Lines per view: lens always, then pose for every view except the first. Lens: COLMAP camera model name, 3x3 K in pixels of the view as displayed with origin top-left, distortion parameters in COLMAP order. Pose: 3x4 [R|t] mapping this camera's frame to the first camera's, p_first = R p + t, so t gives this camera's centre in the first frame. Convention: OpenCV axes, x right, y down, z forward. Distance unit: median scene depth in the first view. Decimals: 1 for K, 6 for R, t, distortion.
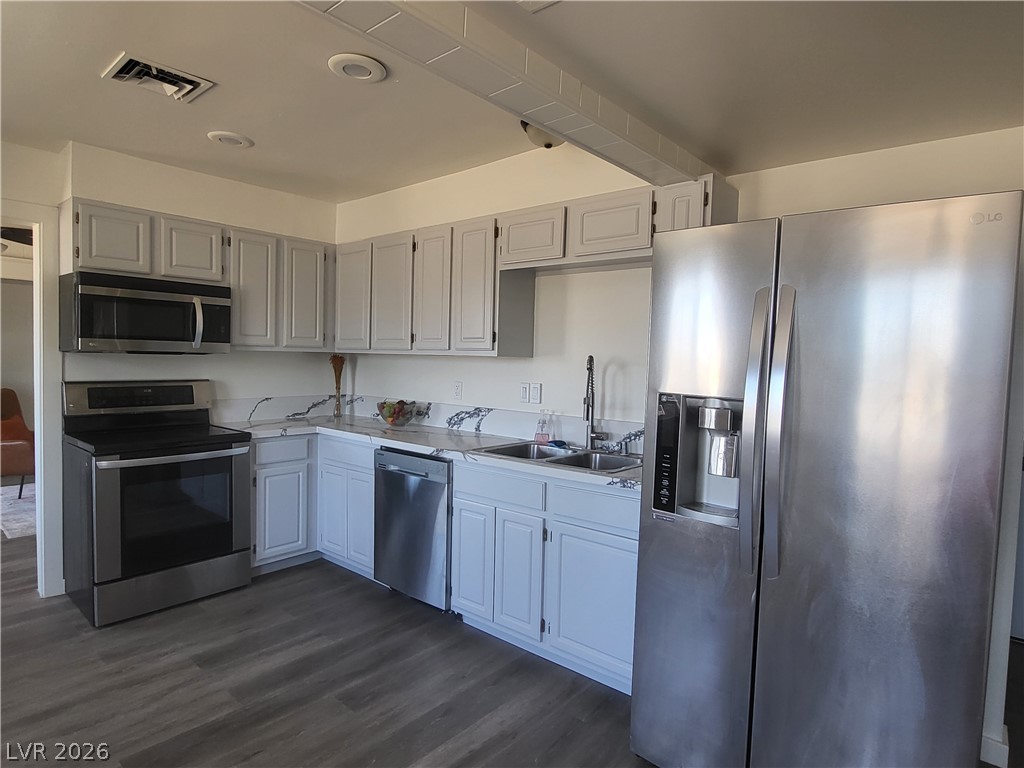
lens RADIAL K [[578.9, 0, 513.0], [0, 578.9, 383.3], [0, 0, 1]] dist [-0.004412, 0.003205]
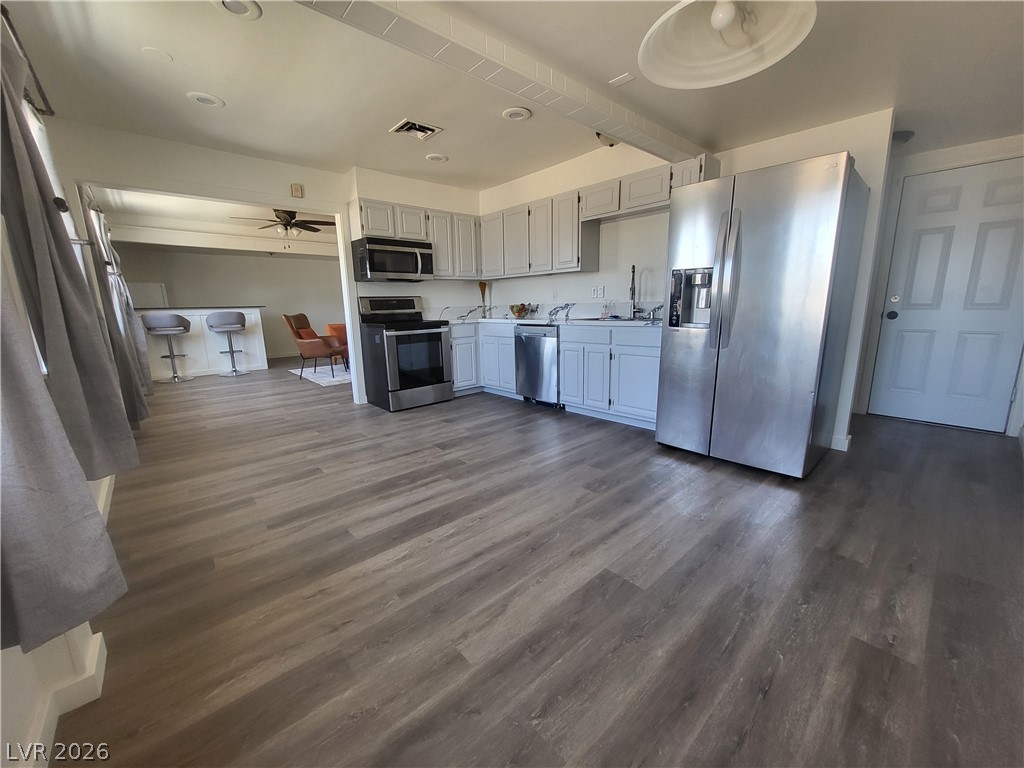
lens RADIAL K [[398.5, 0, 511.1], [0, 398.5, 381.9], [0, 0, 1]] dist [-0.001097, -0.000116]
pose [[0.990790, -0.020477, -0.133849, -0.081695], [0.040370, 0.988216, 0.147649, 0.105340], [0.129248, -0.151693, 0.979941, -0.316289]]
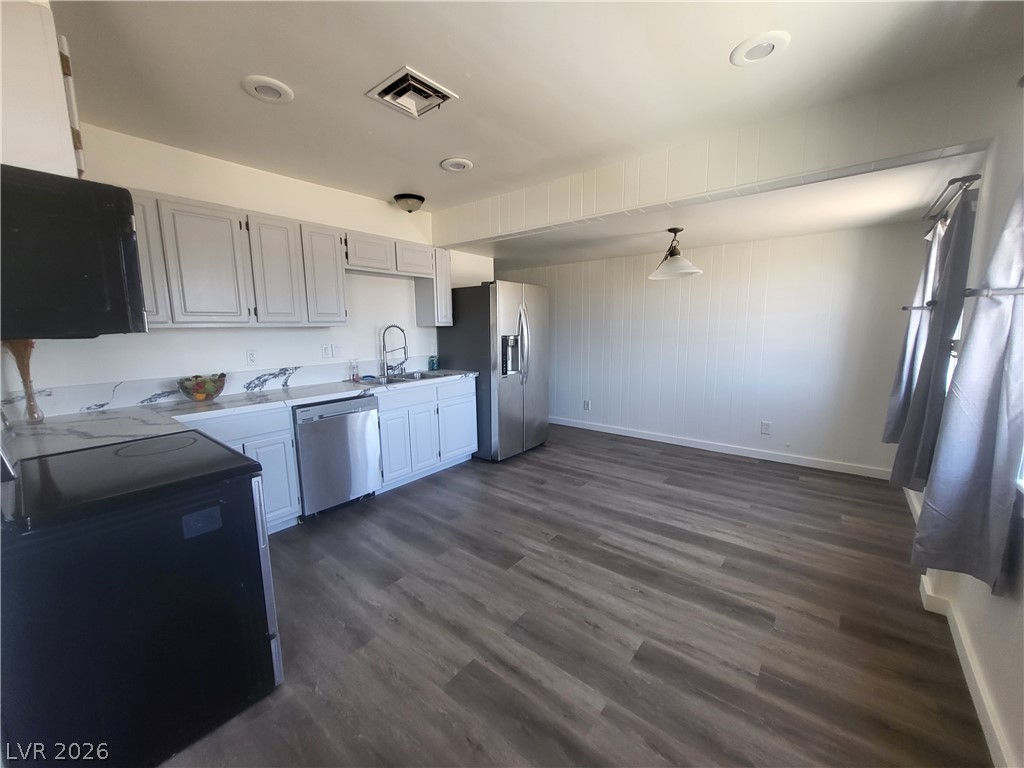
lens RADIAL K [[398.5, 0, 506.8], [0, 398.5, 384.5], [0, 0, 1]] dist [-0.001097, -0.000116]
pose [[-0.021977, -0.170567, 0.985101, -1.067167], [0.054071, 0.983694, 0.171529, -0.052420], [-0.998295, 0.057035, -0.012396, 0.602056]]
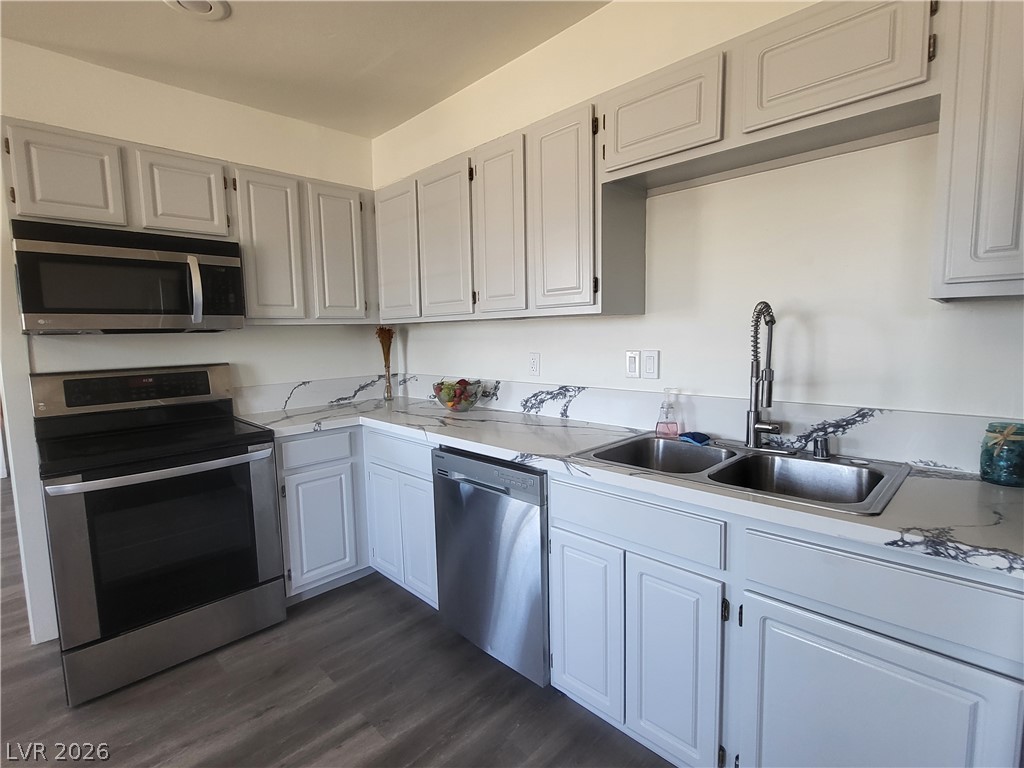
lens RADIAL K [[497.1, 0, 507.9], [0, 497.1, 381.8], [0, 0, 1]] dist [0.000937, -0.002767]
pose [[0.995525, -0.036363, -0.087226, -0.087245], [0.041159, 0.997701, 0.053833, -0.001763], [0.085068, -0.057183, 0.994733, 0.397304]]
